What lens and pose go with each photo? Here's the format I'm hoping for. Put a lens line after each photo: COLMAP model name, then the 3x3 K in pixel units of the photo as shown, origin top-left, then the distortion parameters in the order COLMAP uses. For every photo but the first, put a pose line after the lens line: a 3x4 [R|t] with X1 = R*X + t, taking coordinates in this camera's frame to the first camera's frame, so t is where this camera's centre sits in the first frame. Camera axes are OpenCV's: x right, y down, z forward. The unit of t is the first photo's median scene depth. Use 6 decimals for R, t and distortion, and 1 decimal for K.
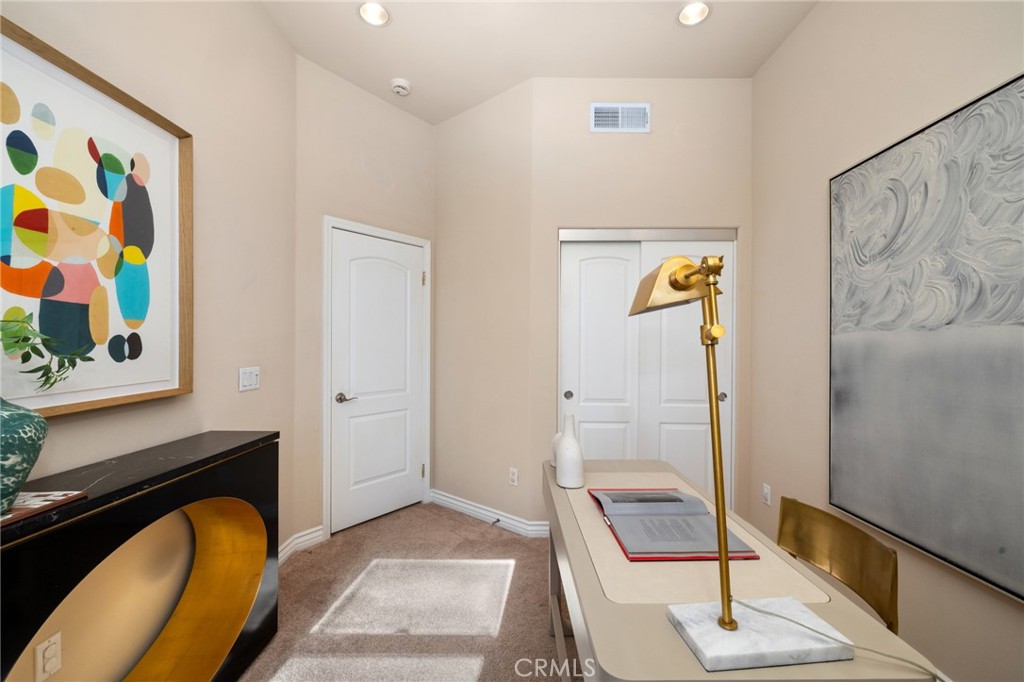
lens RADIAL K [[434.0, 0, 513.0], [0, 434.0, 341.3], [0, 0, 1]] dist [-0.000268, 0.001328]
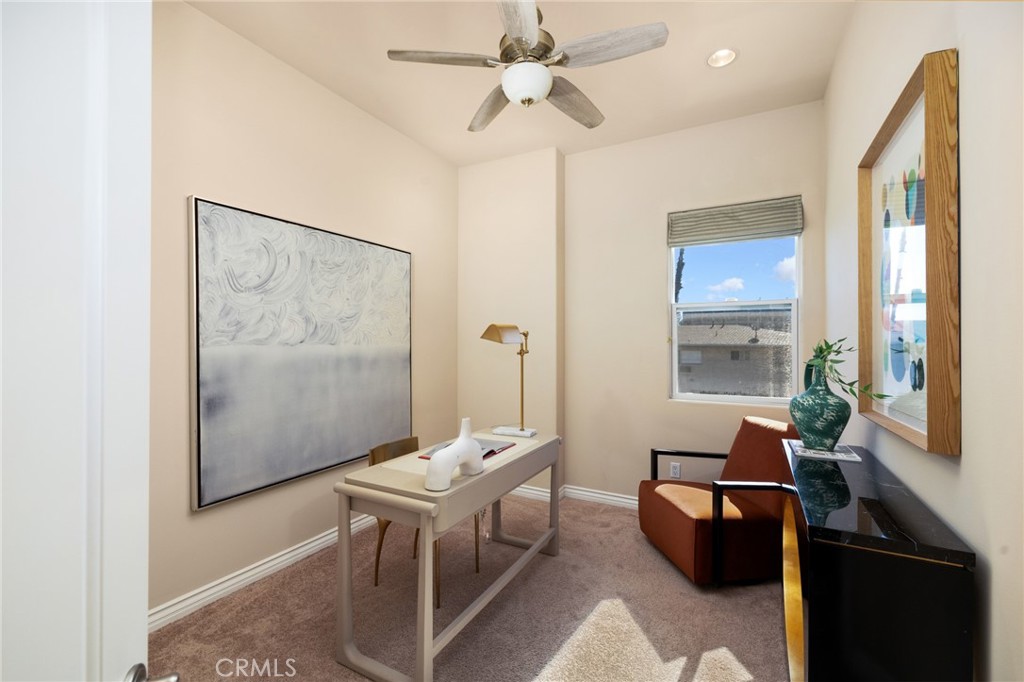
lens RADIAL K [[434.0, 0, 511.9], [0, 434.0, 342.7], [0, 0, 1]] dist [-0.000268, 0.001328]
pose [[-0.879304, -0.003683, 0.476246, -0.521595], [-0.006725, 0.999966, -0.004684, -0.032207], [-0.476213, -0.007321, -0.879299, 1.876696]]
